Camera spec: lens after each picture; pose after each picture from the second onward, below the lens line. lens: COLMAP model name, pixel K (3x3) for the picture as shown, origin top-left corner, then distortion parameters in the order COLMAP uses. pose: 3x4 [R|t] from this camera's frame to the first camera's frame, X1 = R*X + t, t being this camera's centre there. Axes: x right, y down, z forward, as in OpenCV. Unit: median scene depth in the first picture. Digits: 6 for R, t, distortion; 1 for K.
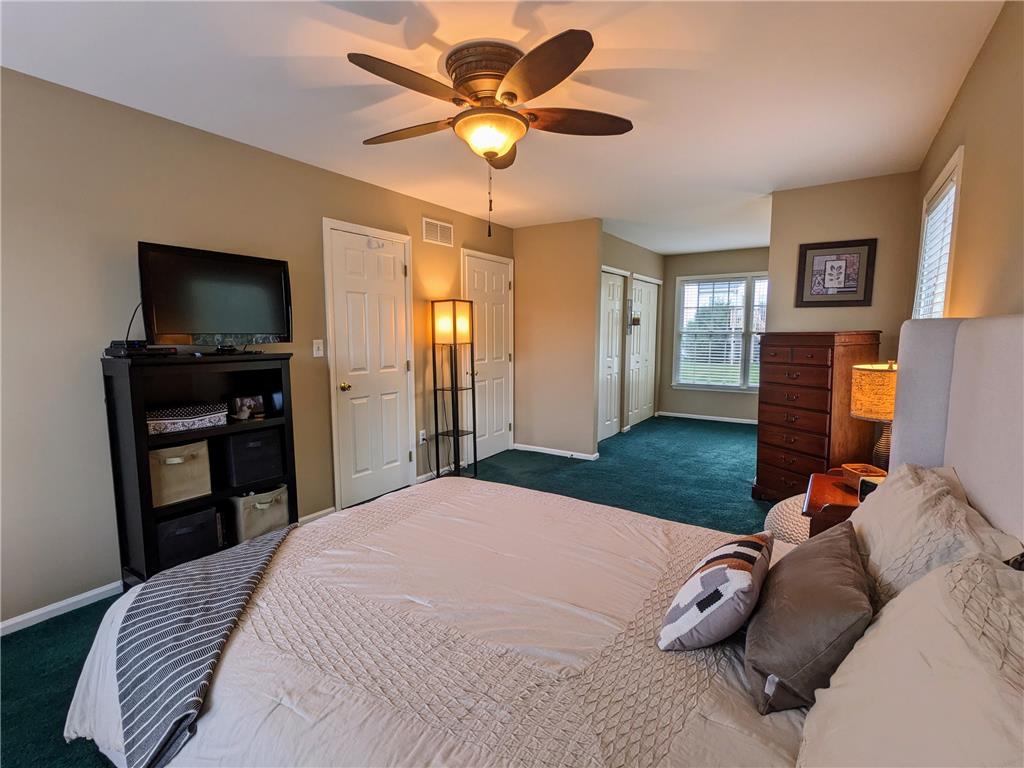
lens RADIAL K [[491.6, 0, 511.0], [0, 491.6, 384.0], [0, 0, 1]] dist [0.002416, 0.000459]
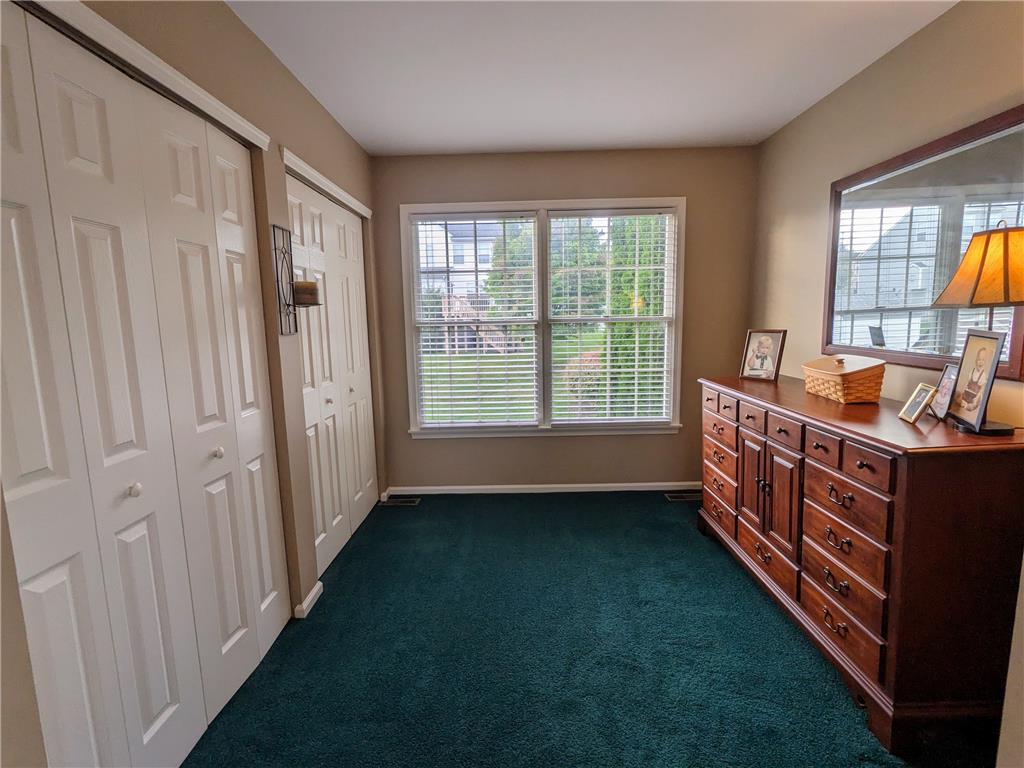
lens RADIAL K [[491.6, 0, 516.9], [0, 491.6, 385.5], [0, 0, 1]] dist [0.002416, 0.000459]
pose [[0.834178, -0.092459, 0.543690, 0.187586], [0.078314, 0.995715, 0.049174, -0.071137], [-0.545907, 0.001559, 0.837844, 0.646037]]
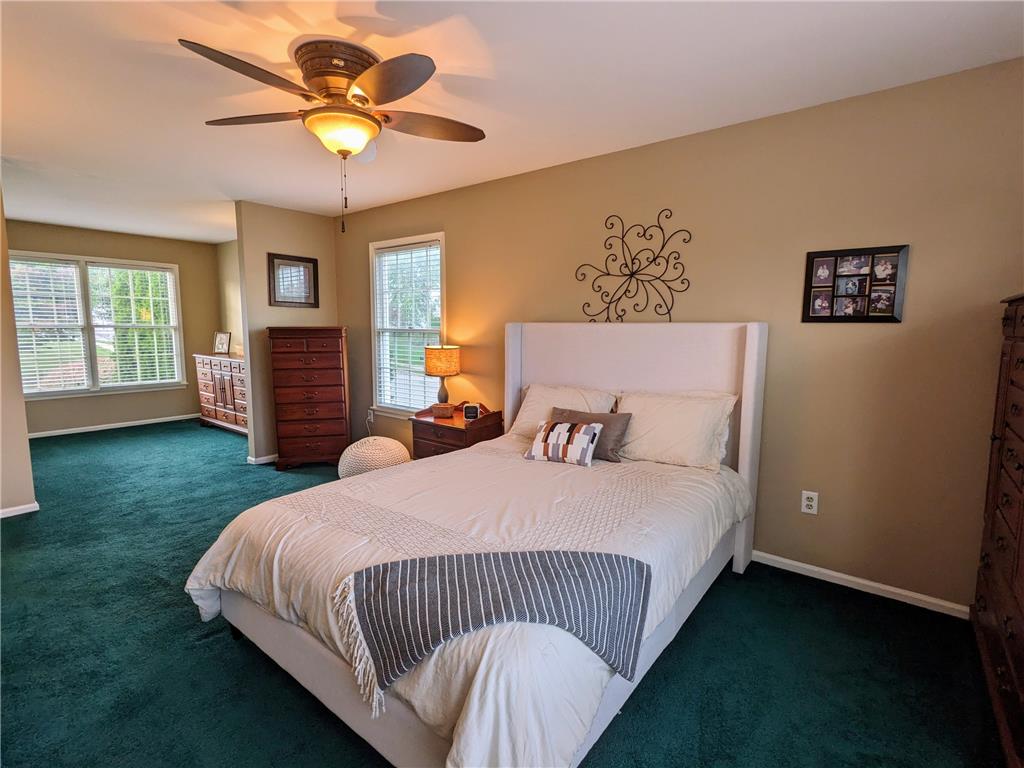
lens RADIAL K [[491.6, 0, 518.2], [0, 491.6, 386.1], [0, 0, 1]] dist [0.002416, 0.000459]
pose [[0.082264, -0.117459, 0.989665, -0.359762], [0.098238, 0.989150, 0.109232, -0.021892], [-0.991757, 0.088237, 0.092911, 0.198843]]
